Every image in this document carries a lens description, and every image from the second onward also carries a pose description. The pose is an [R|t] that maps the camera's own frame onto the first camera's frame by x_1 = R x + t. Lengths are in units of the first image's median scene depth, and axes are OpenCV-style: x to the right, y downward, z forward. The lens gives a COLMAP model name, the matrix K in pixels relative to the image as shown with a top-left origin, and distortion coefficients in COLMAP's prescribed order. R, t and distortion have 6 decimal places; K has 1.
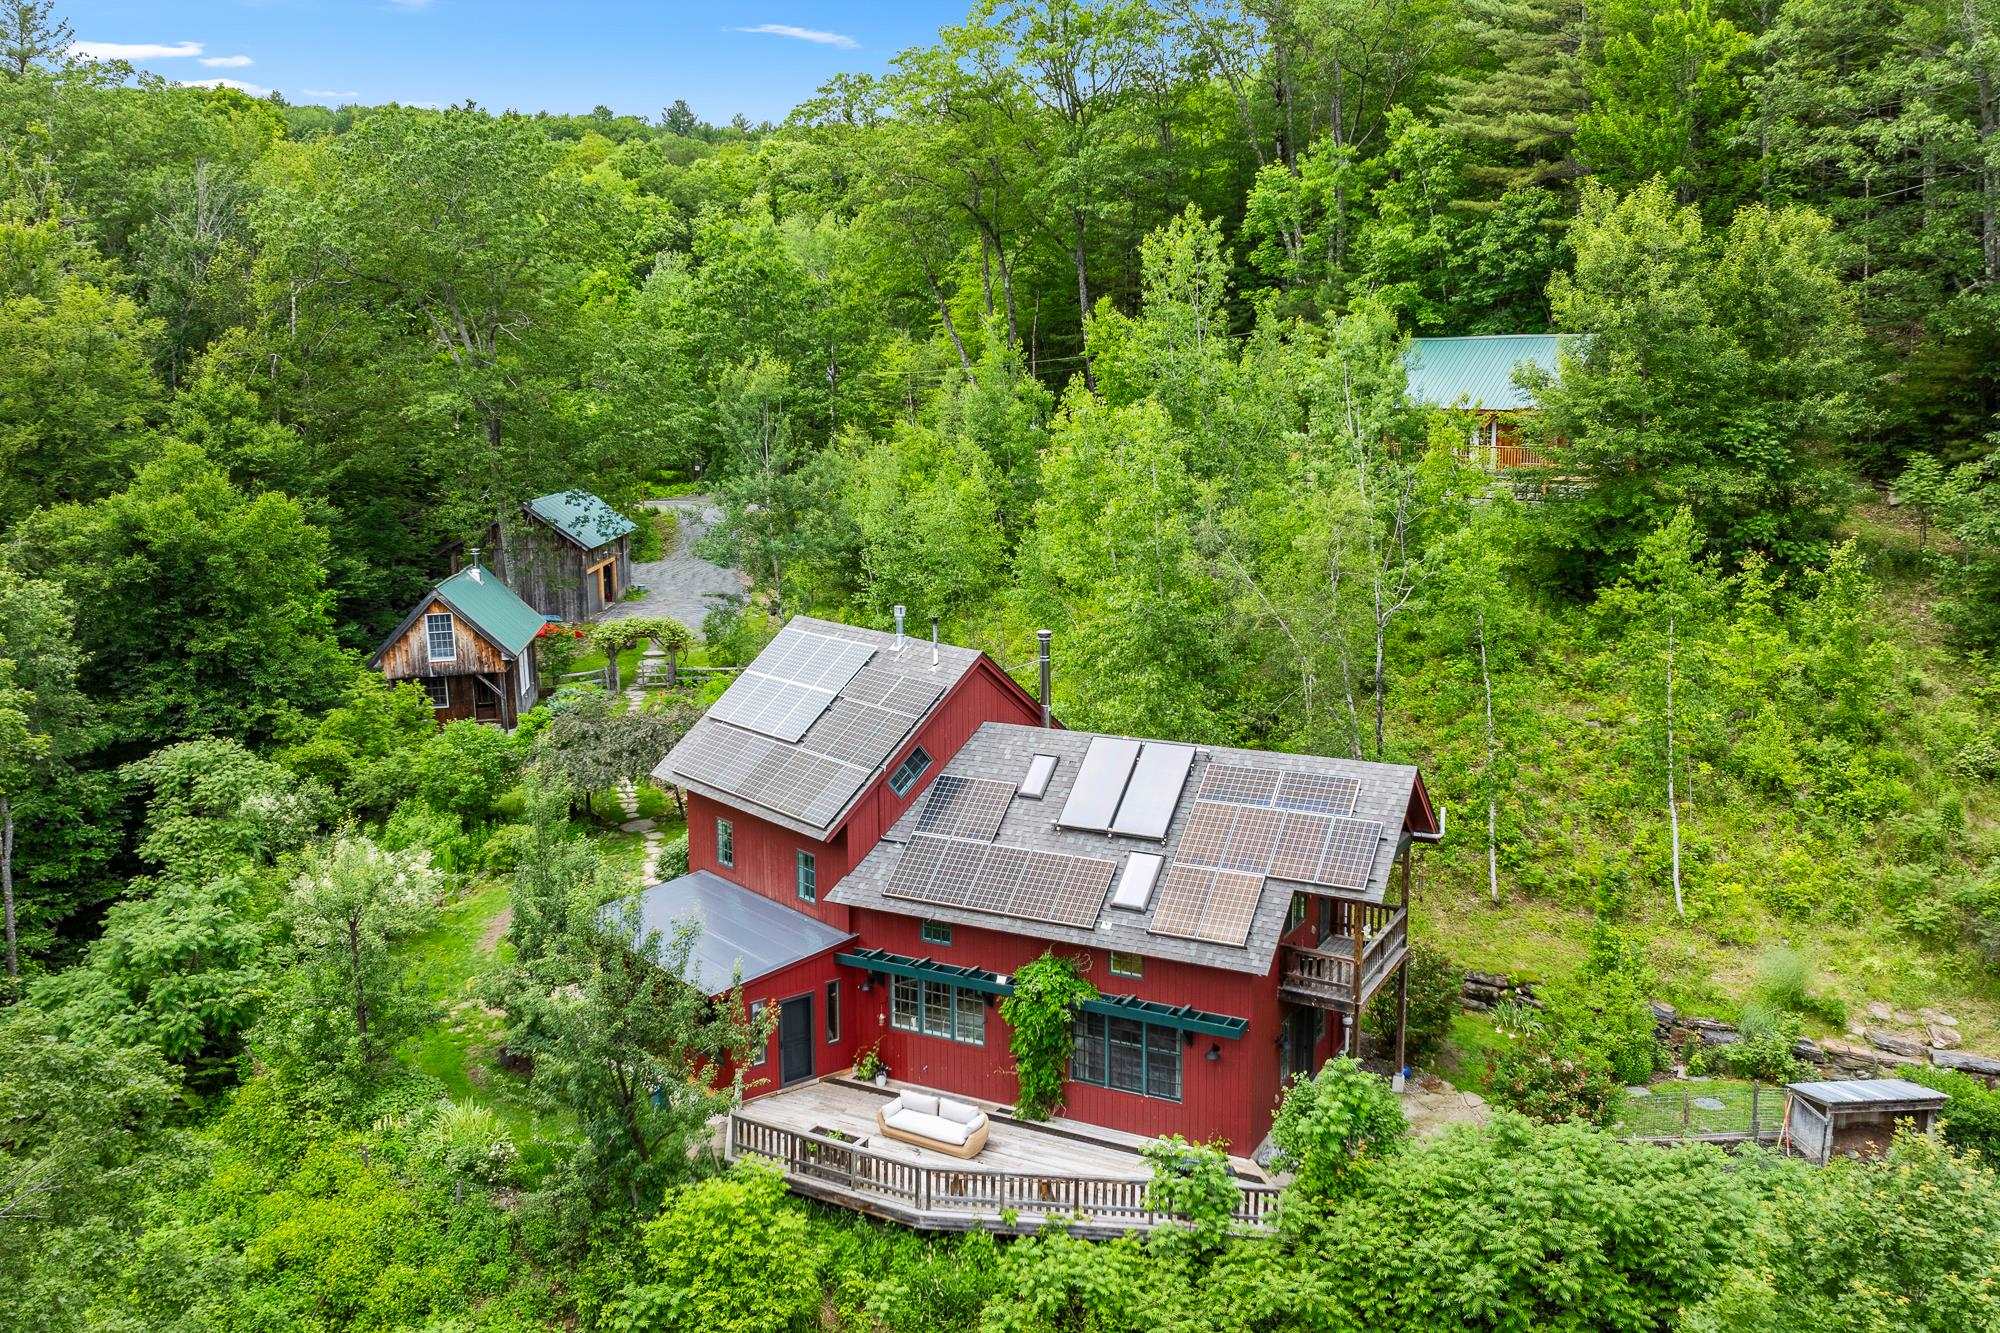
lens RADIAL K [[1460.5, 0, 1006.4], [0, 1460.5, 668.0], [0, 0, 1]] dist [0.000710, -0.010913]
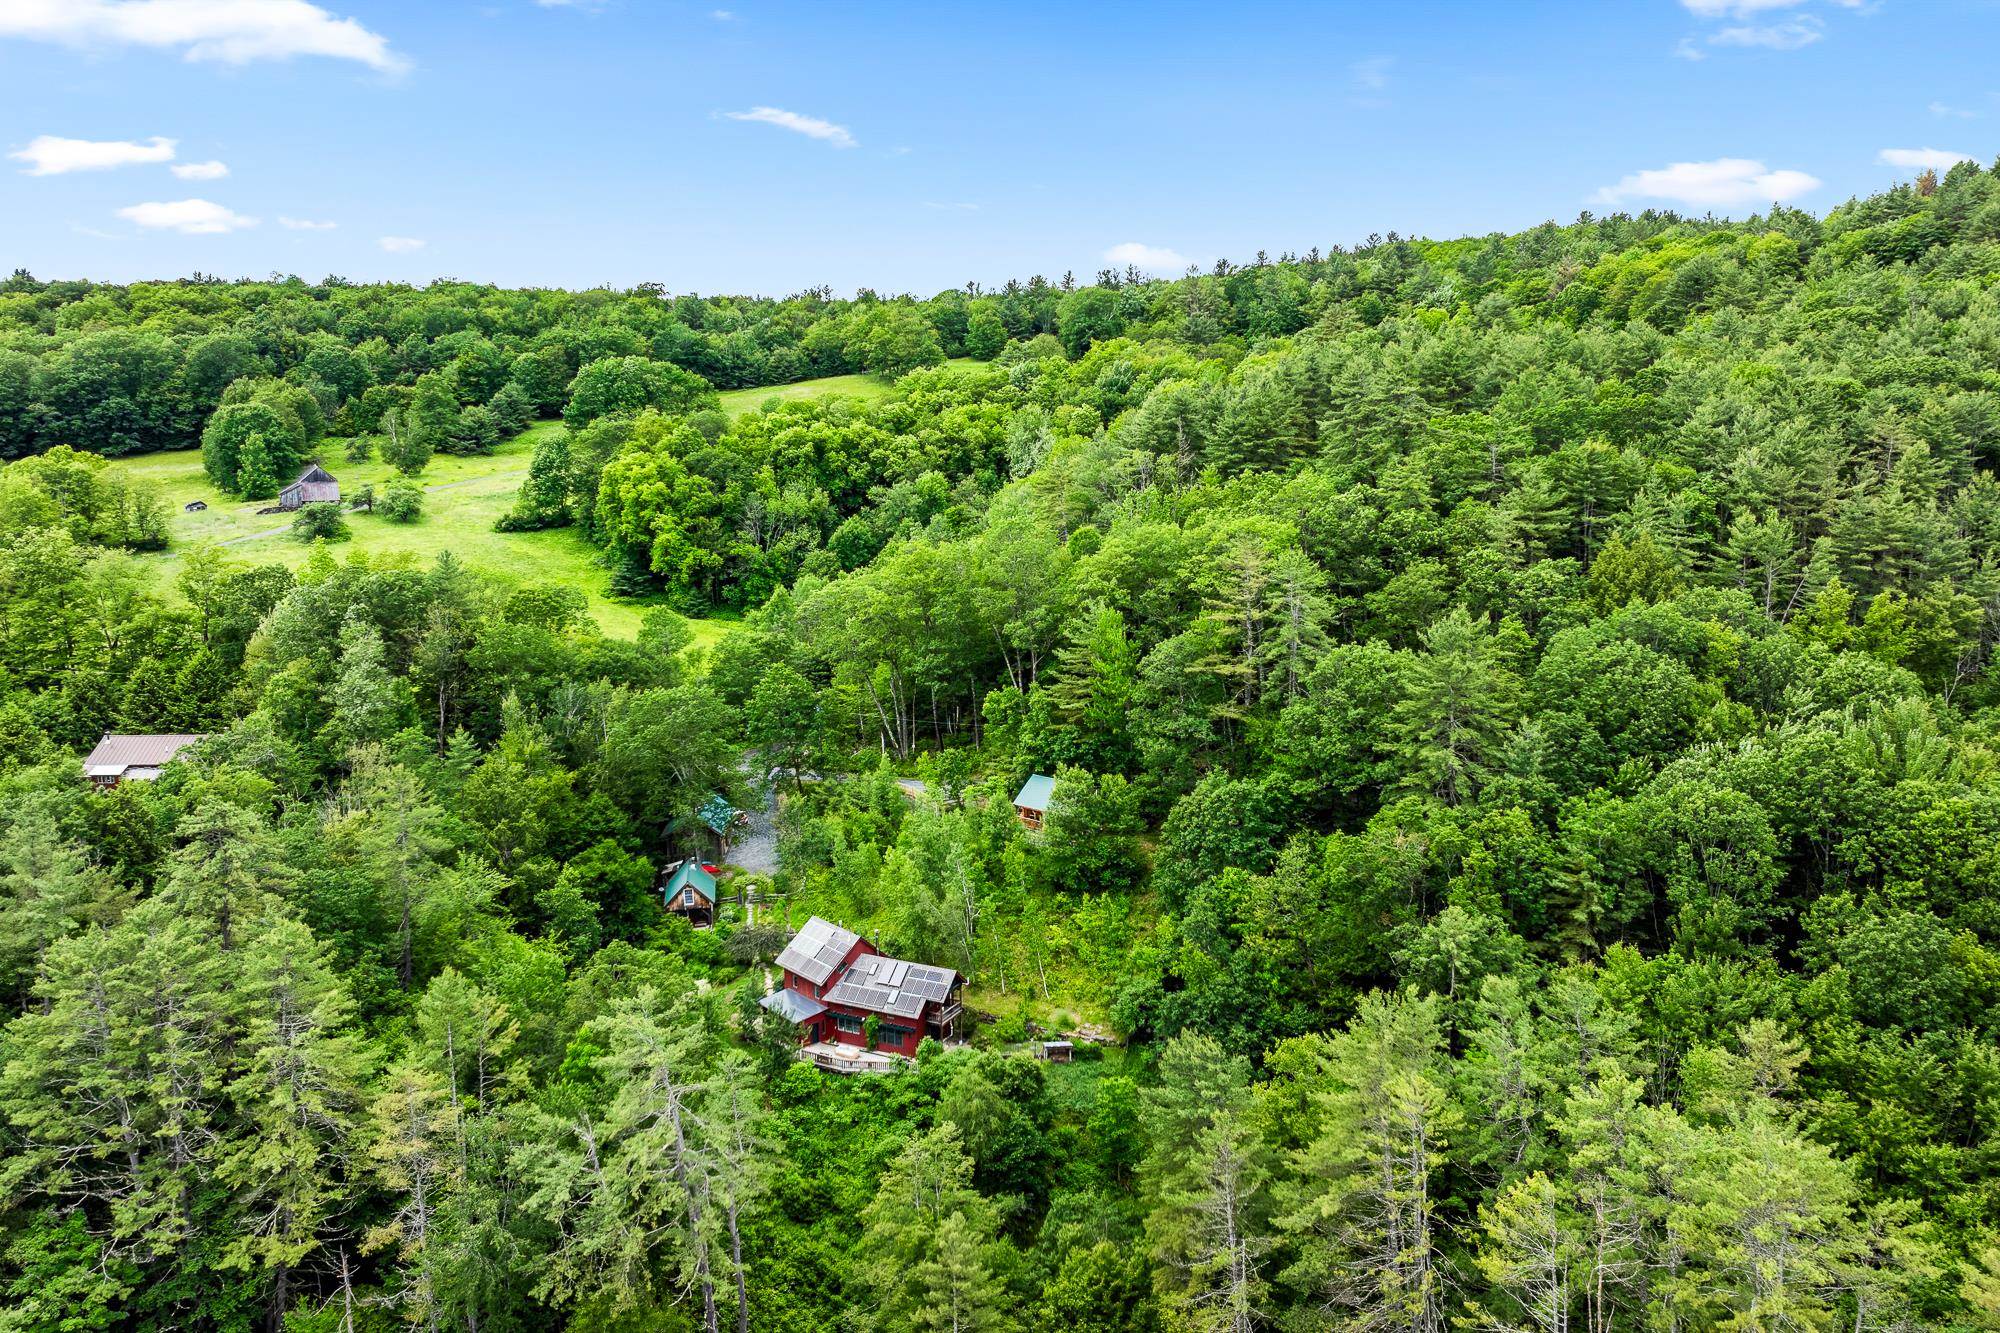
lens RADIAL K [[1460.5, 0, 993.6], [0, 1460.5, 666.0], [0, 0, 1]] dist [0.000710, -0.010913]
pose [[0.999983, -0.004529, 0.003578, 0.363936], [0.004514, 0.999981, 0.004156, -0.828591], [-0.003597, -0.004140, 0.999985, -3.243860]]
